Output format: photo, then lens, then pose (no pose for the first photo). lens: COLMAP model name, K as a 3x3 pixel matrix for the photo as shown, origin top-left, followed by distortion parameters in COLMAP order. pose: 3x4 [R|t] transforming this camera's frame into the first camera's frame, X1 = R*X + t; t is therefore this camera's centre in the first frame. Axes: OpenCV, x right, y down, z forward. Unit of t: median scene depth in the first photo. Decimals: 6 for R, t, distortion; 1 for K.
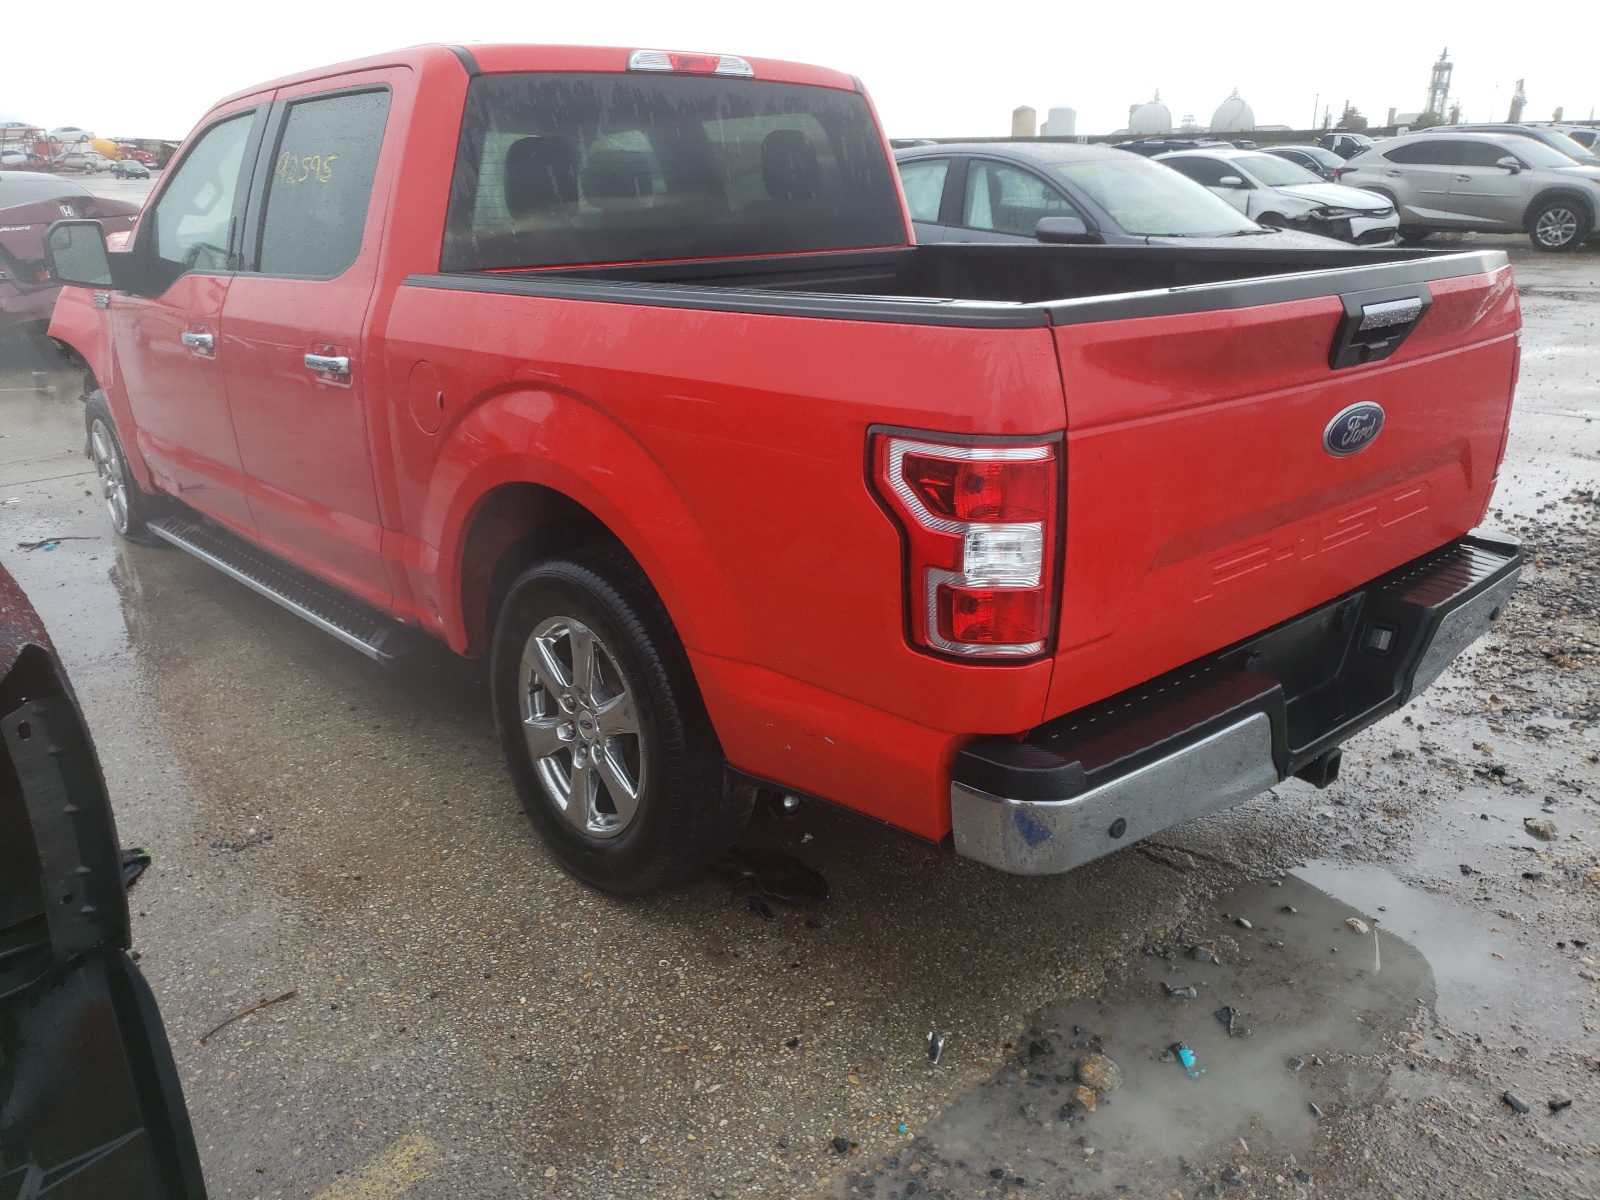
lens RADIAL K [[1235.3, 0, 800.8], [0, 1235.3, 611.8], [0, 0, 1]] dist [0.006128, 0.021454]
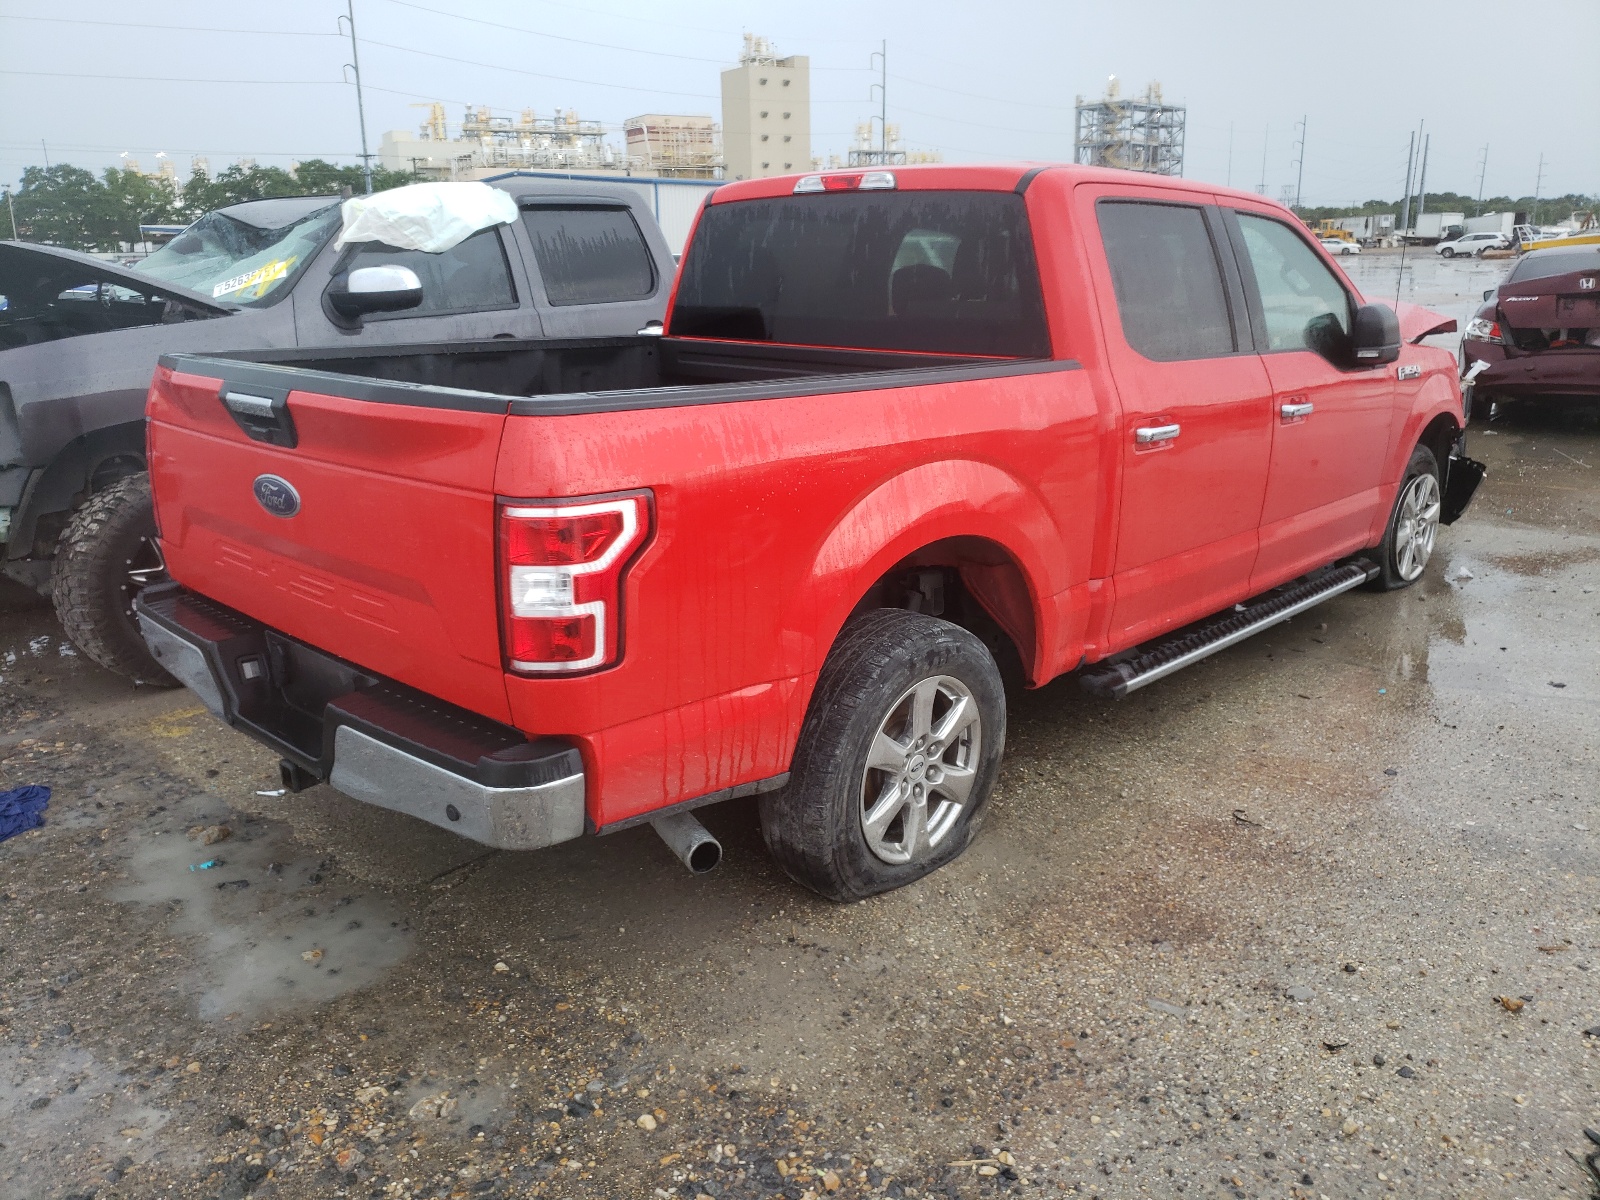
lens RADIAL K [[1235.3, 0, 800.4], [0, 1235.3, 591.7], [0, 0, 1]] dist [0.006128, 0.021454]
pose [[0.091733, 0.273067, -0.957611, 1.272858], [-0.326494, 0.916754, 0.230140, -0.384833], [0.940737, 0.291543, 0.173251, 0.975942]]
